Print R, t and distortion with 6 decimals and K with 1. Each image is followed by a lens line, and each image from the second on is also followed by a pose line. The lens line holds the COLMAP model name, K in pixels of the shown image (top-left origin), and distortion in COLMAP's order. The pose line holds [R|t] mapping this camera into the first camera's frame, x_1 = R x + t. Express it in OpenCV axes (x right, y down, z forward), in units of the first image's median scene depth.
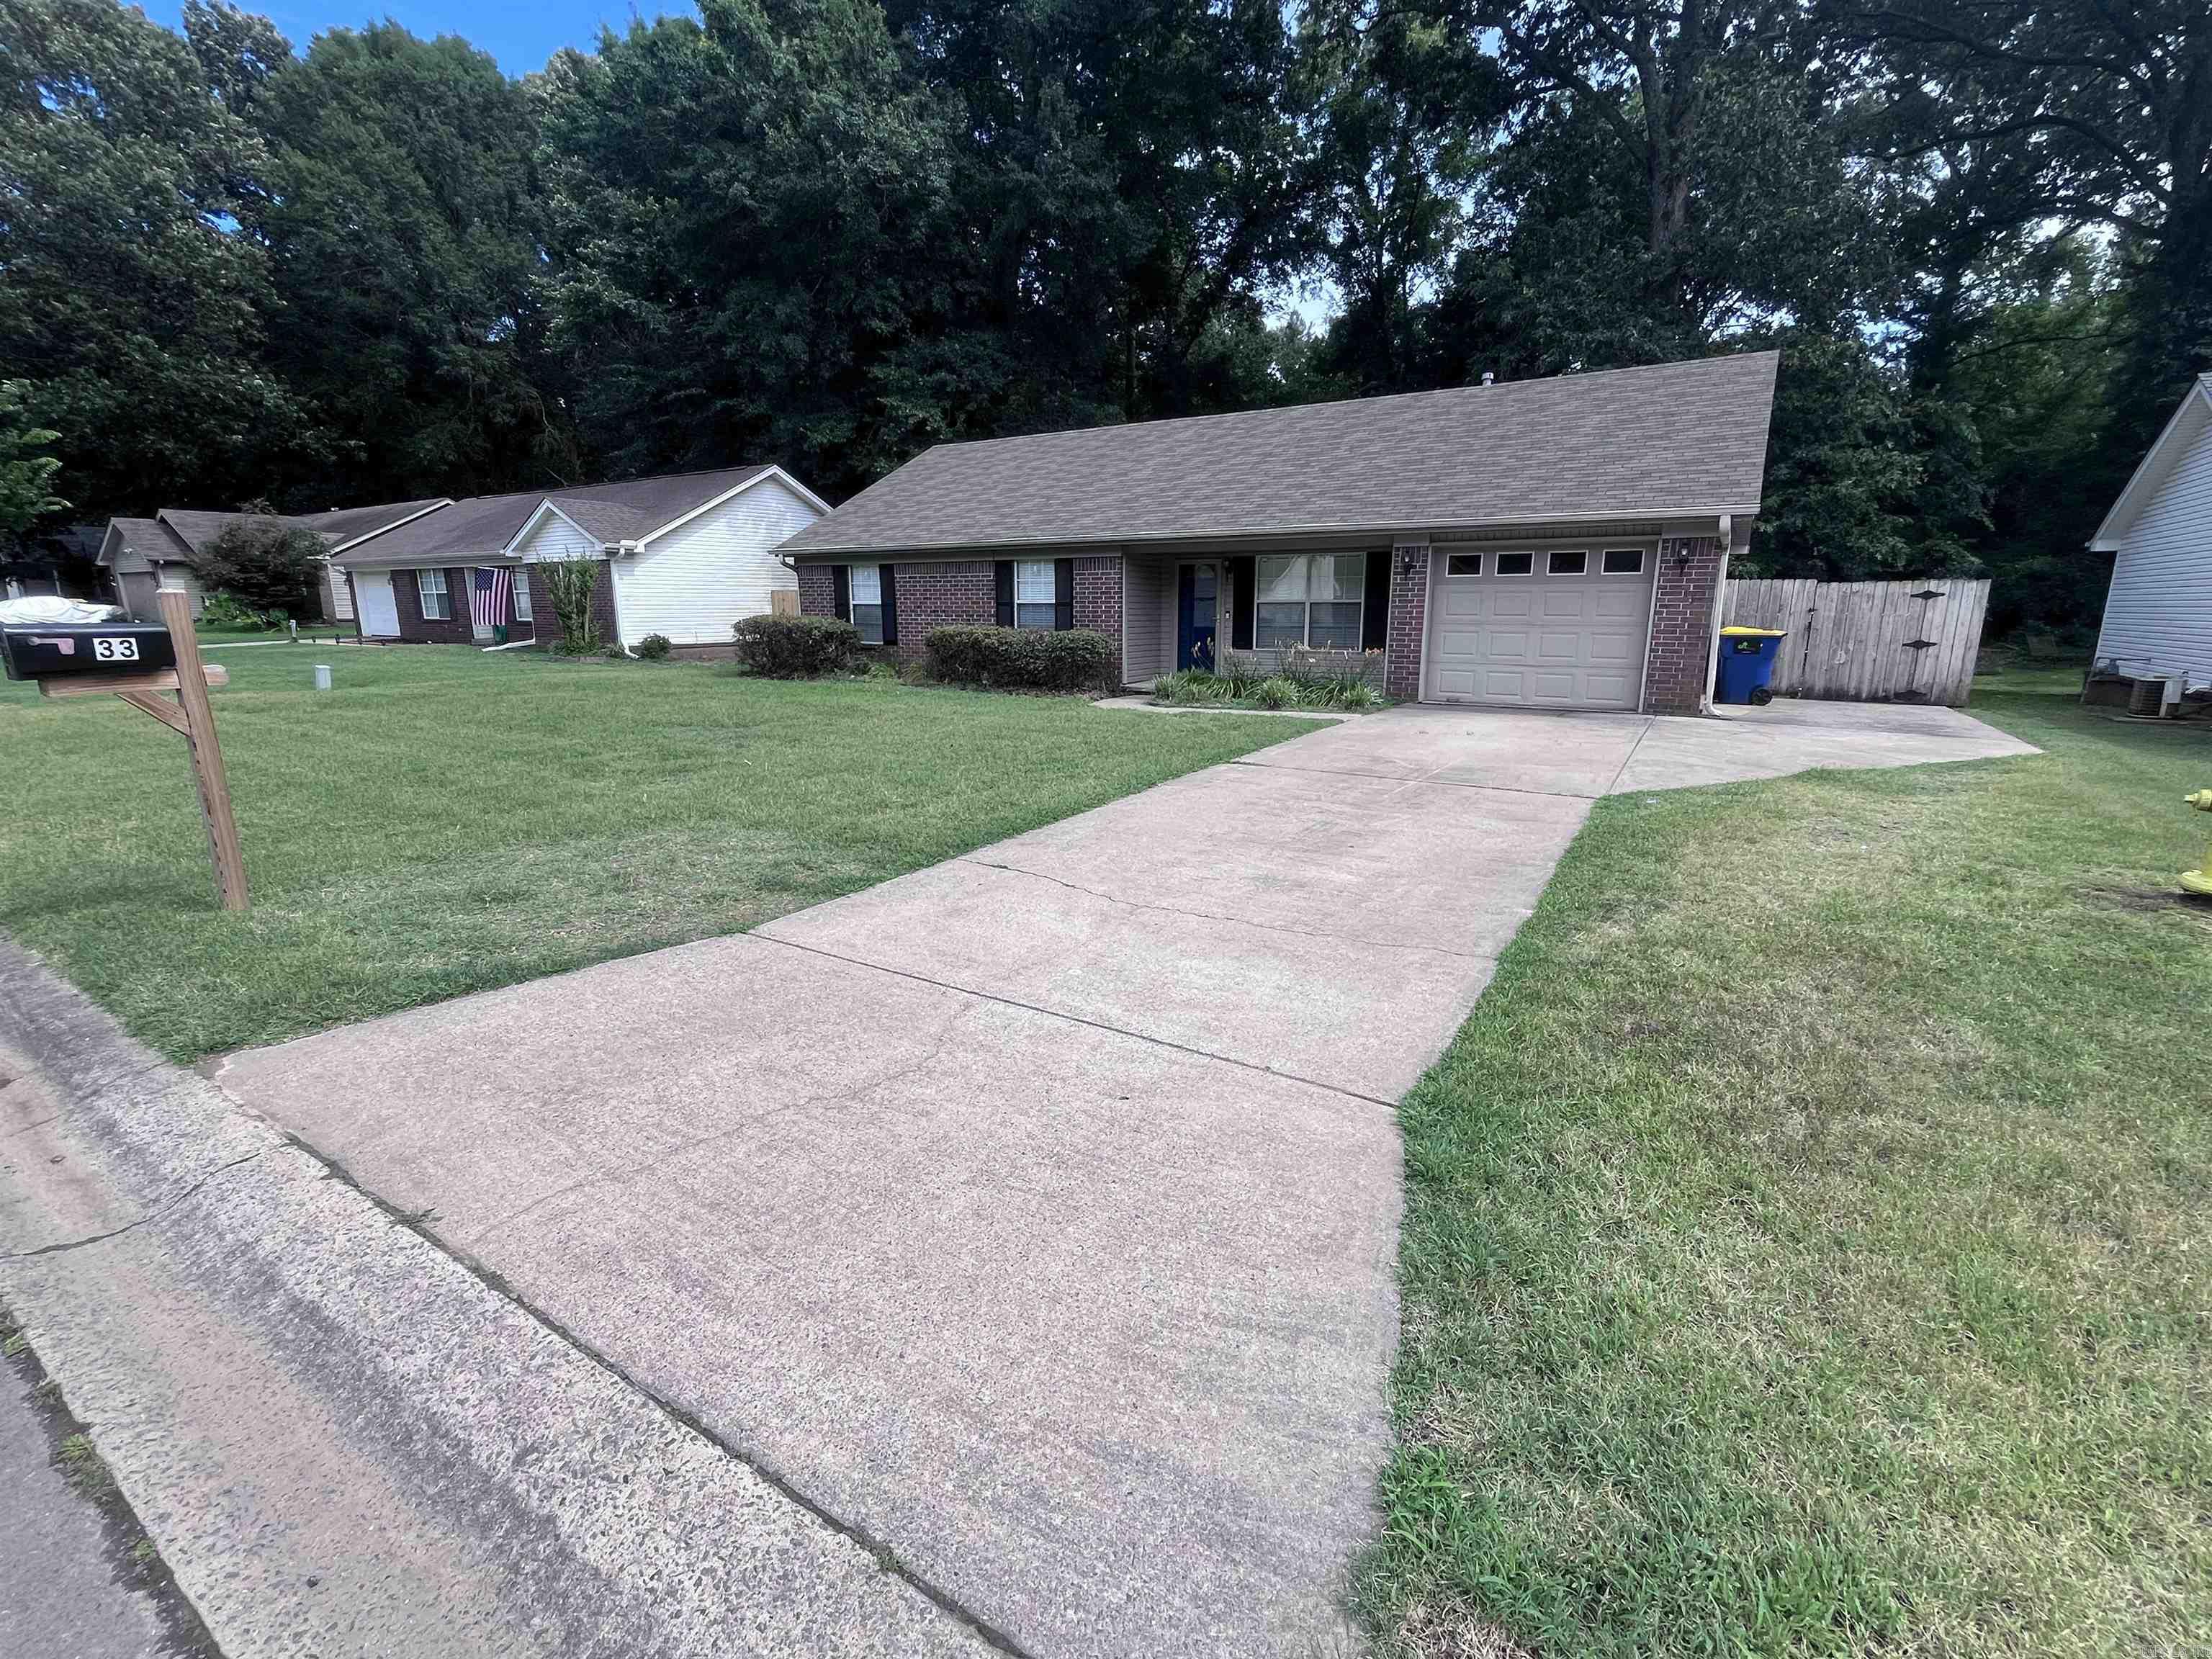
lens RADIAL K [[974.2, 0, 1112.3], [0, 974.2, 828.7], [0, 0, 1]] dist [0.000126, -0.001182]
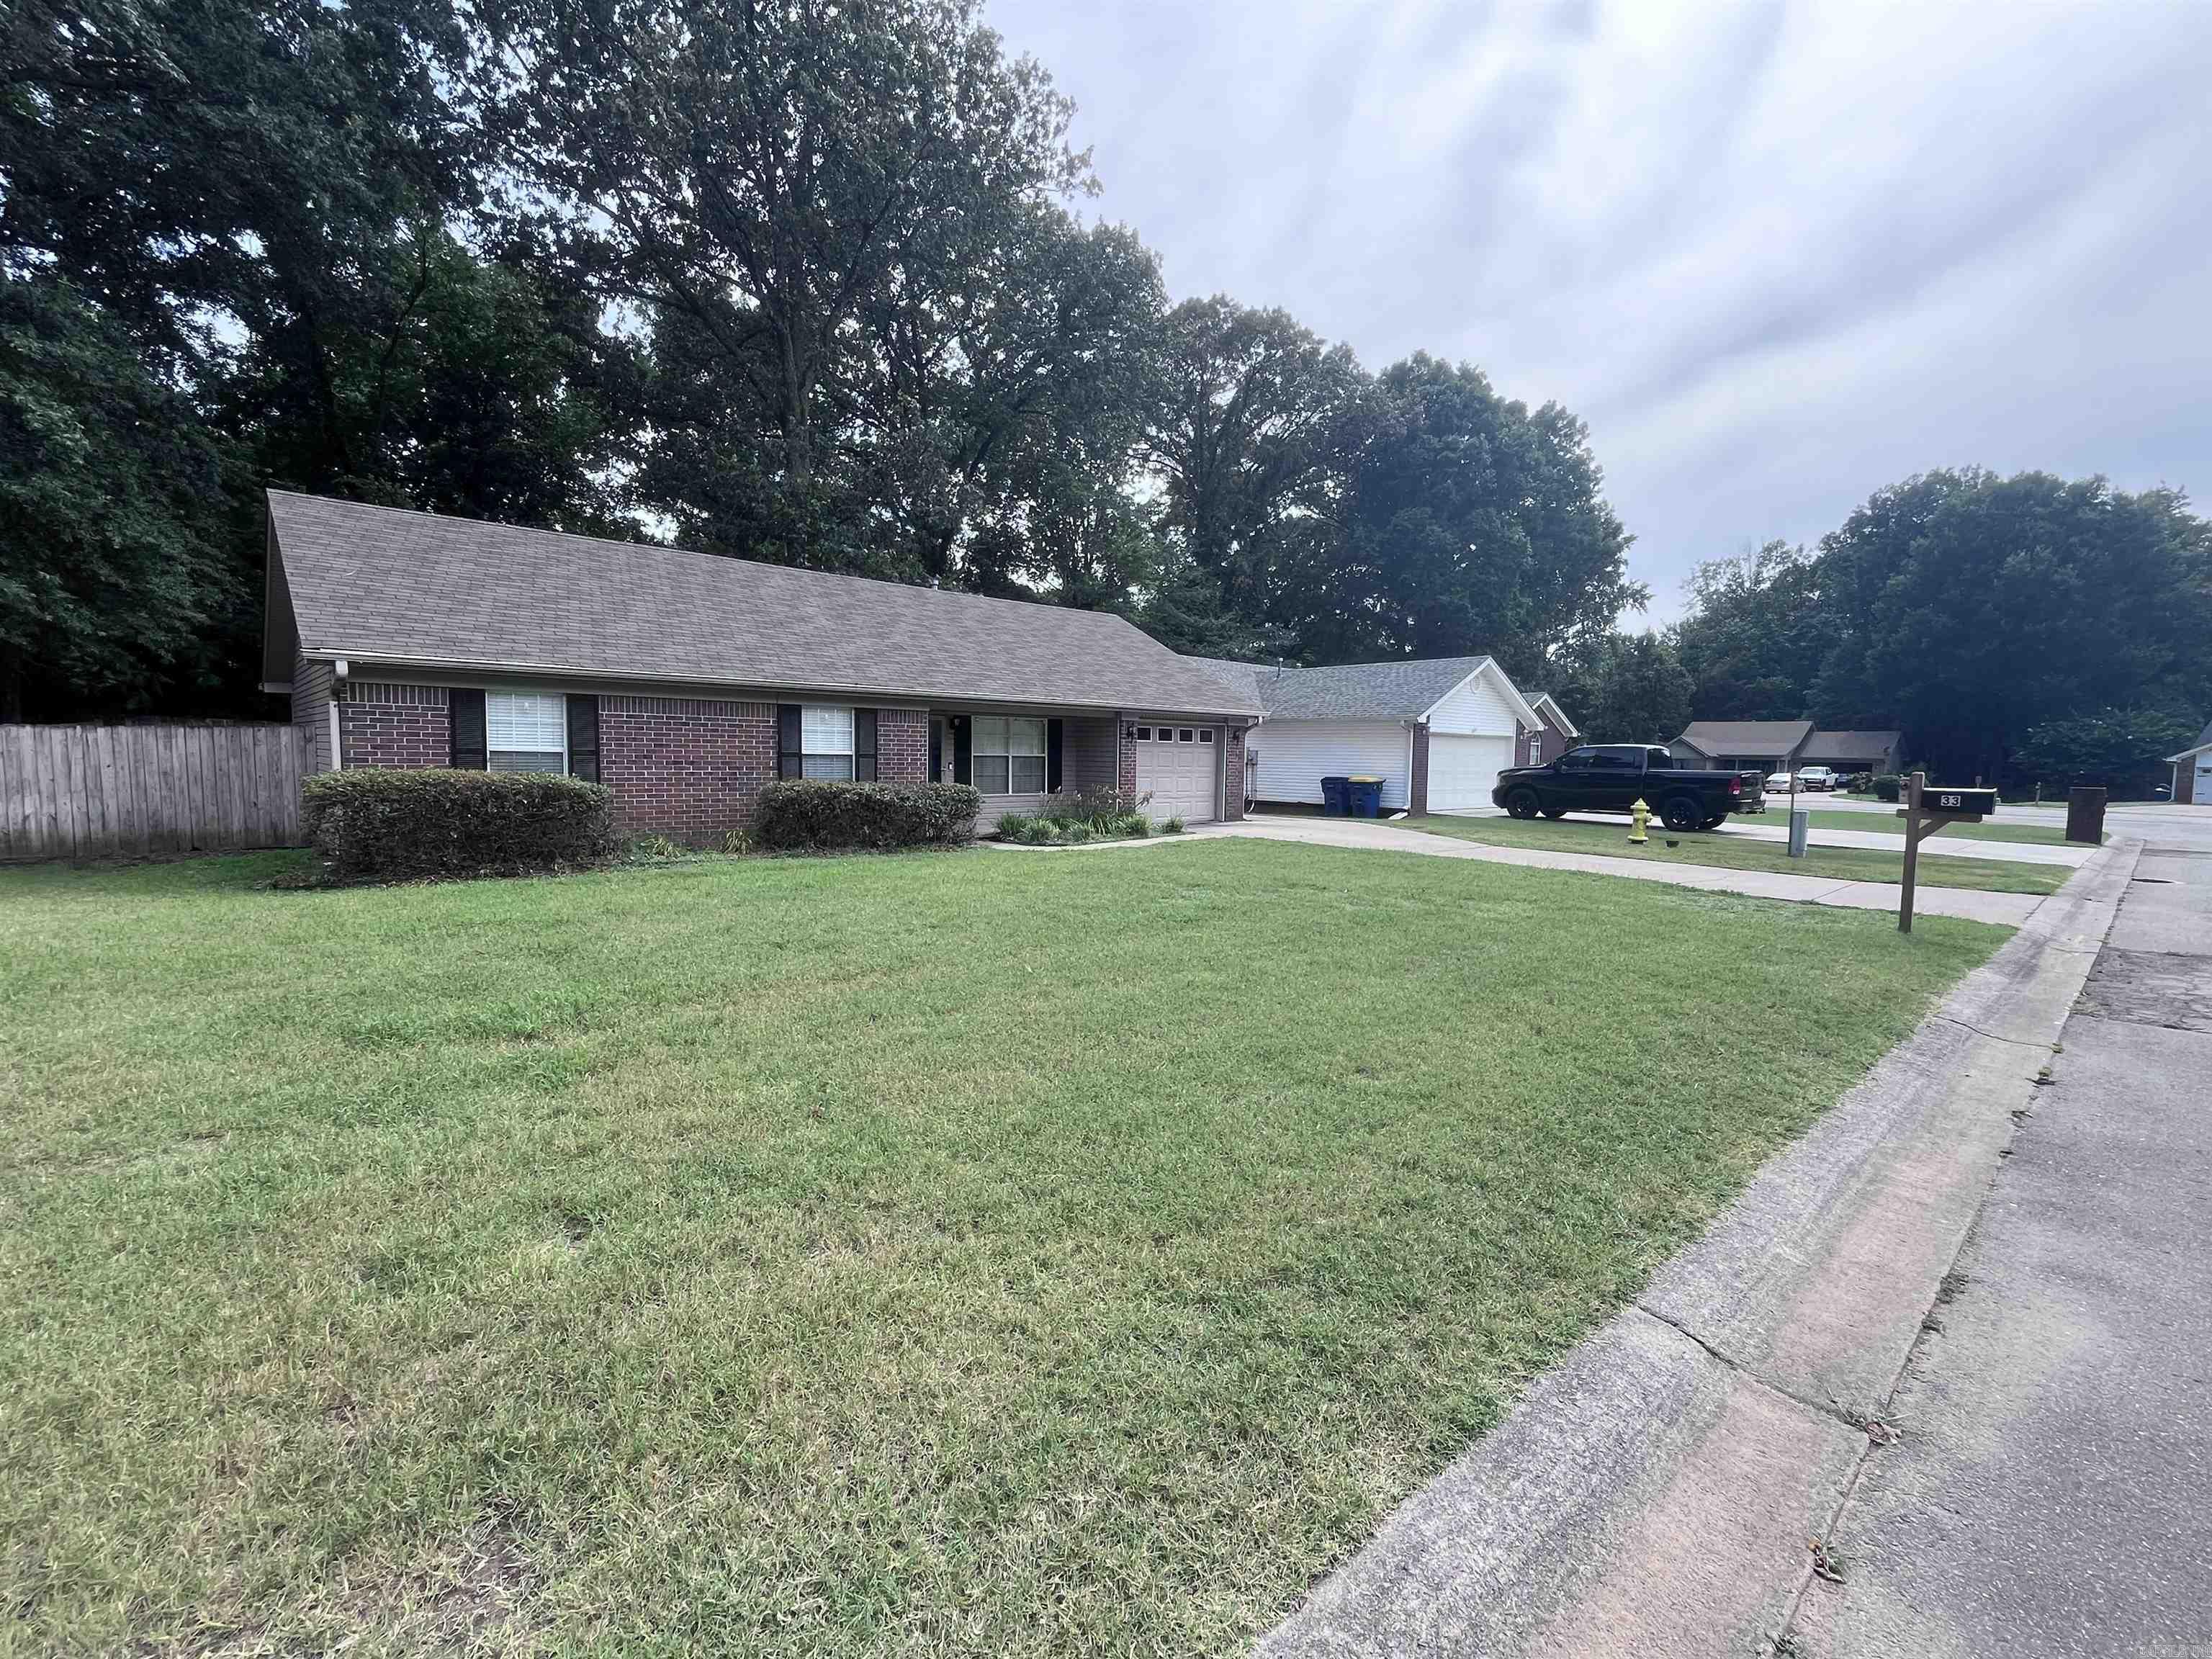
lens RADIAL K [[974.2, 0, 1103.9], [0, 974.2, 835.5], [0, 0, 1]] dist [0.000126, -0.001182]
pose [[0.264425, -0.075662, 0.961434, -0.898609], [0.199306, 0.979684, 0.022283, -0.132161], [-0.943587, 0.185727, 0.274132, 0.547637]]
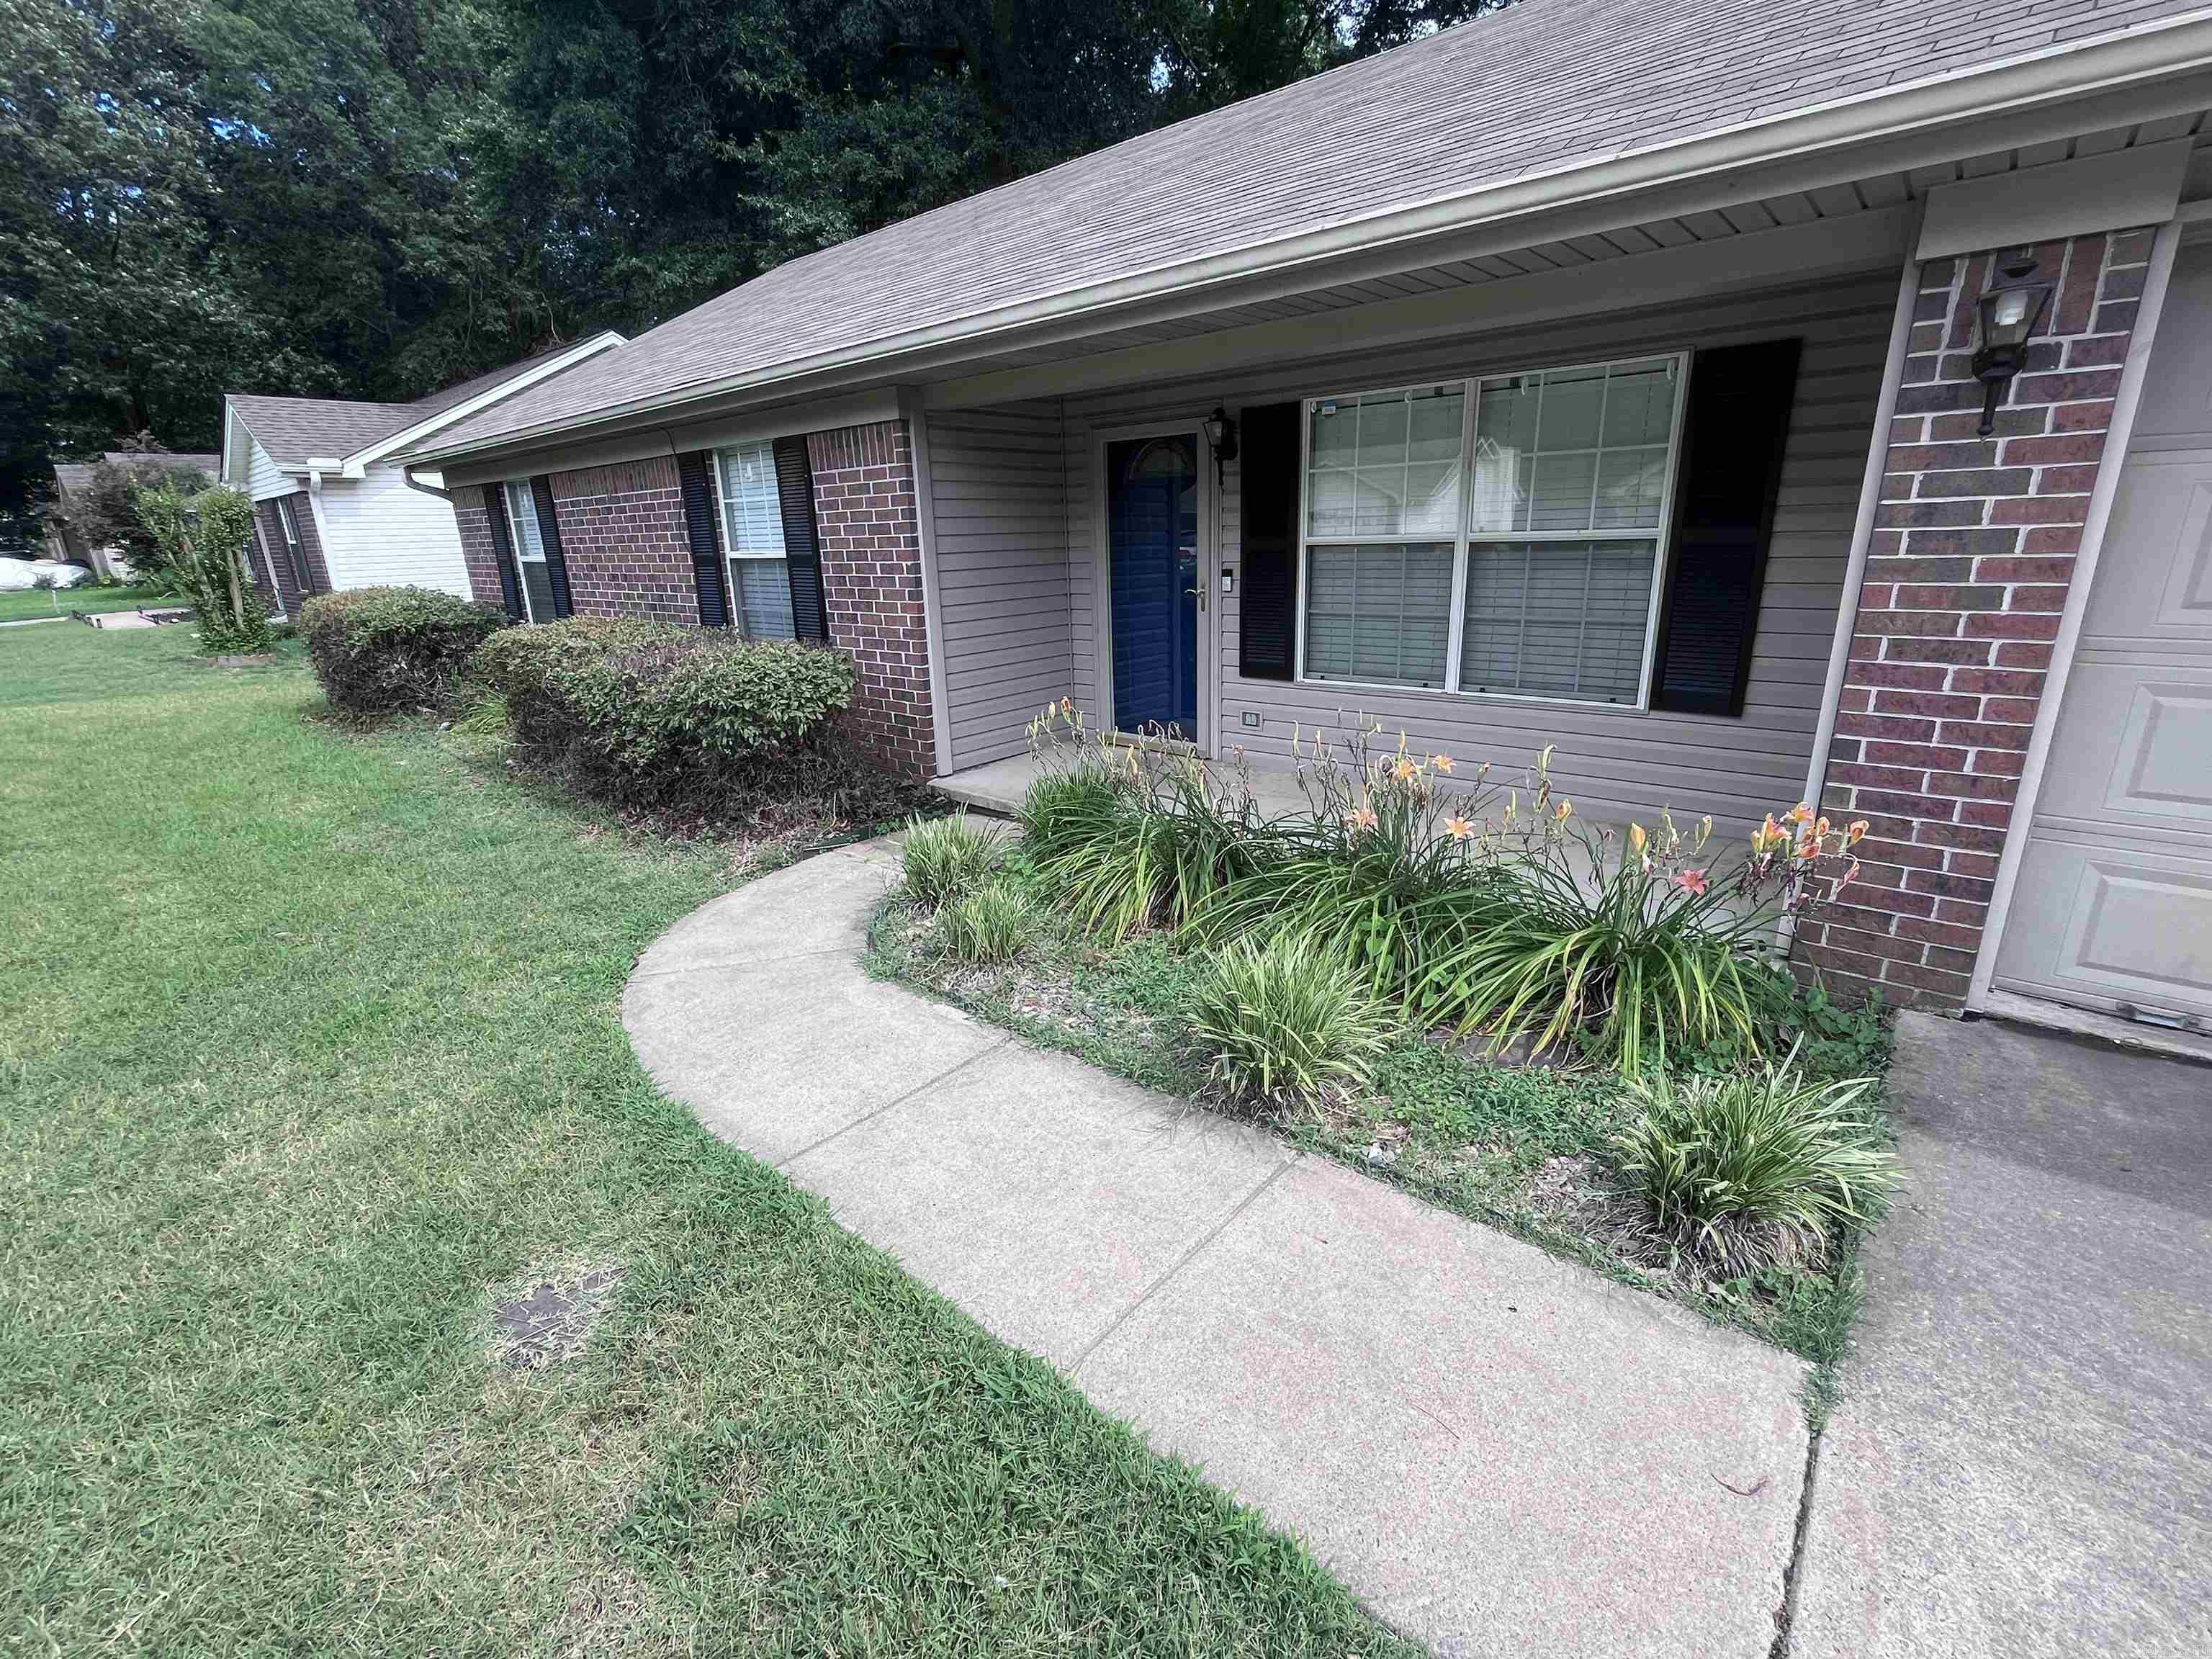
lens RADIAL K [[974.2, 0, 1114.5], [0, 974.2, 828.5], [0, 0, 1]] dist [0.000126, -0.001182]
pose [[0.987865, 0.015015, -0.154586, 0.133673], [-0.003128, 0.997037, 0.076858, -0.156350], [0.155282, -0.075442, 0.984985, 0.636580]]
